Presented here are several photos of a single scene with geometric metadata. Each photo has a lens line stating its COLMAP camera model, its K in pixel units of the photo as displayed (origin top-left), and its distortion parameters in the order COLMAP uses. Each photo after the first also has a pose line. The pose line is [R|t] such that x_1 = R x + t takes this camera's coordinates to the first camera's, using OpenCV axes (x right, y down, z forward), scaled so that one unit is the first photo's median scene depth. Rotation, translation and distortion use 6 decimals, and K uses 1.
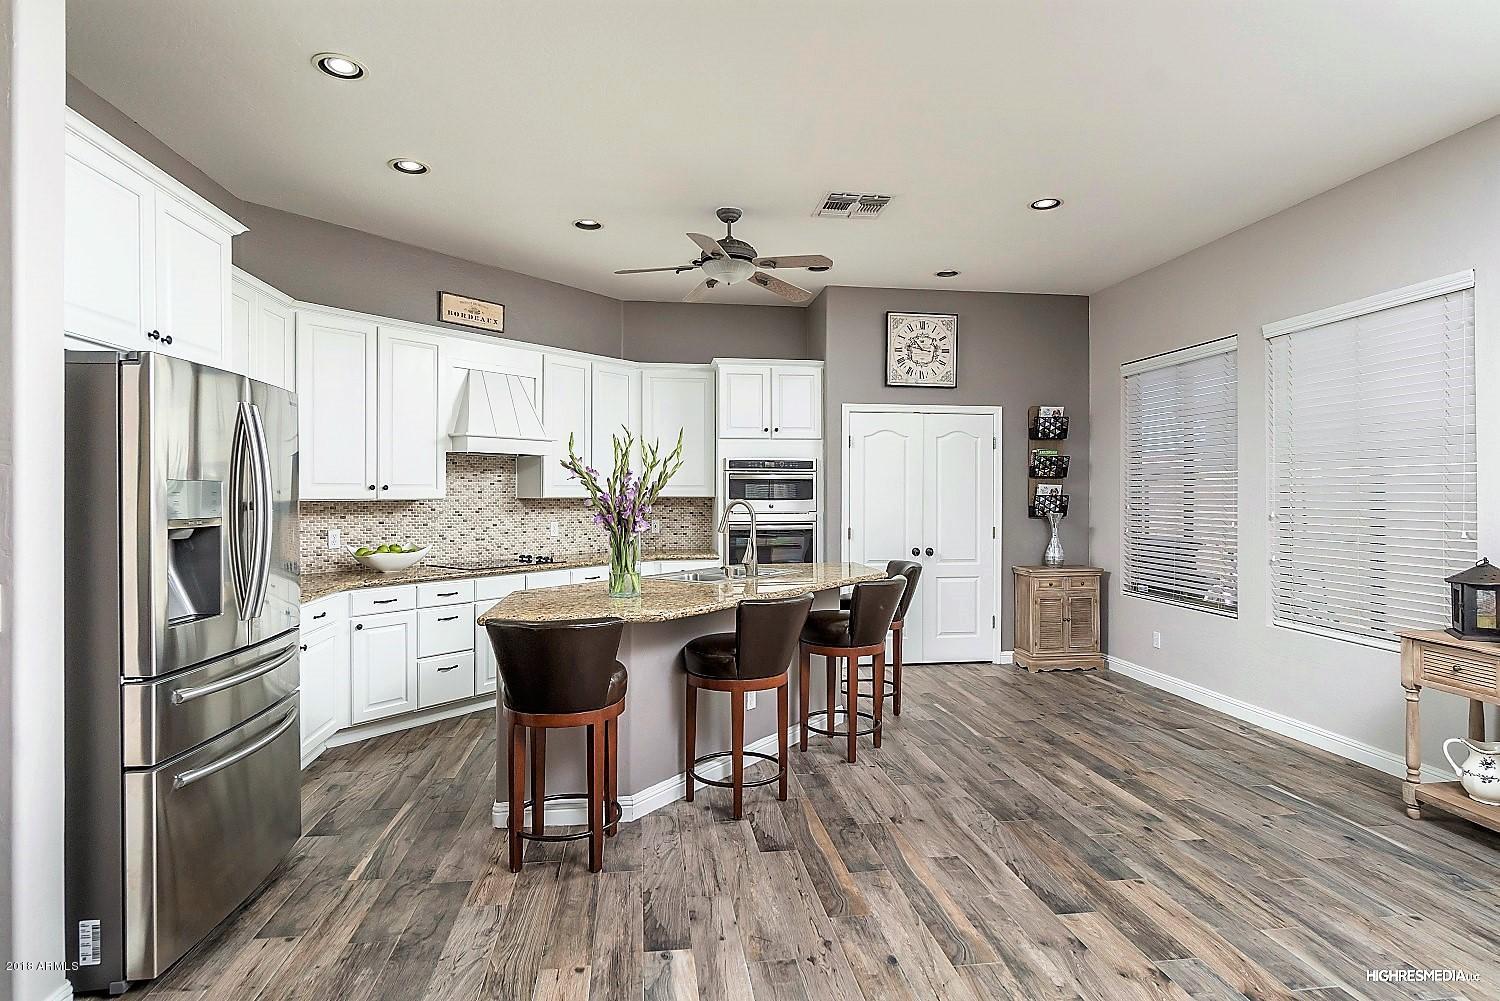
lens RADIAL K [[774.9, 0, 750.8], [0, 774.9, 498.1], [0, 0, 1]] dist [0.001853, 0.000147]
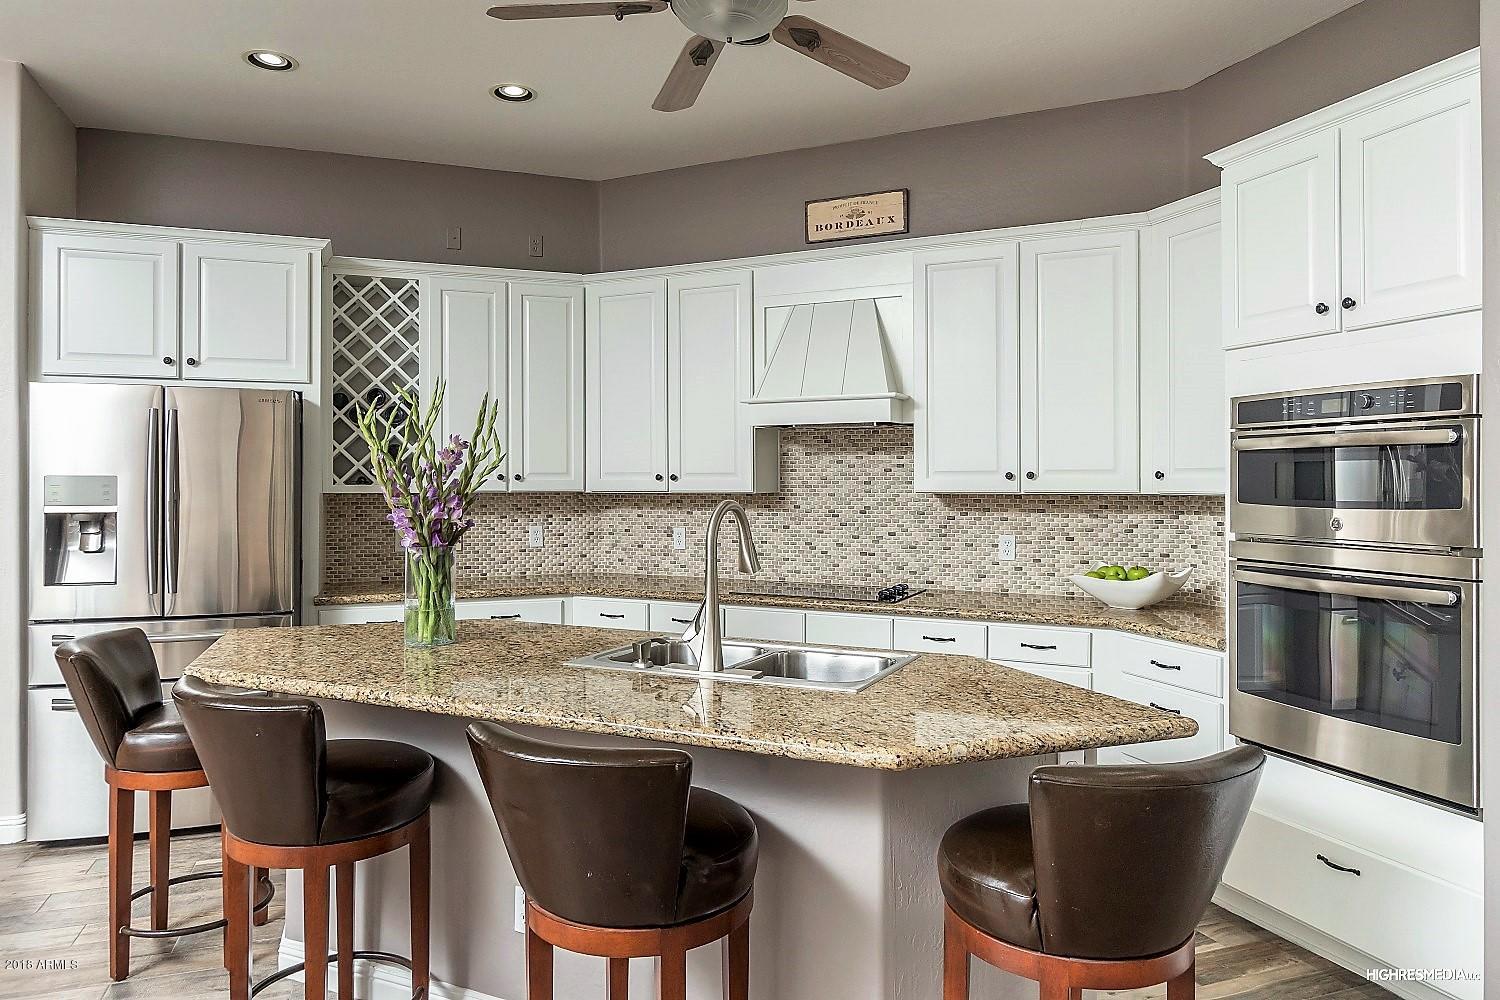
lens RADIAL K [[946.7, 0, 751.6], [0, 946.7, 487.3], [0, 0, 1]] dist [-0.000885, -0.001184]
pose [[0.241258, 0.006251, -0.970441, 0.411524], [-0.007651, 0.999960, 0.004539, -0.006751], [0.970431, 0.006330, 0.241296, 0.699472]]
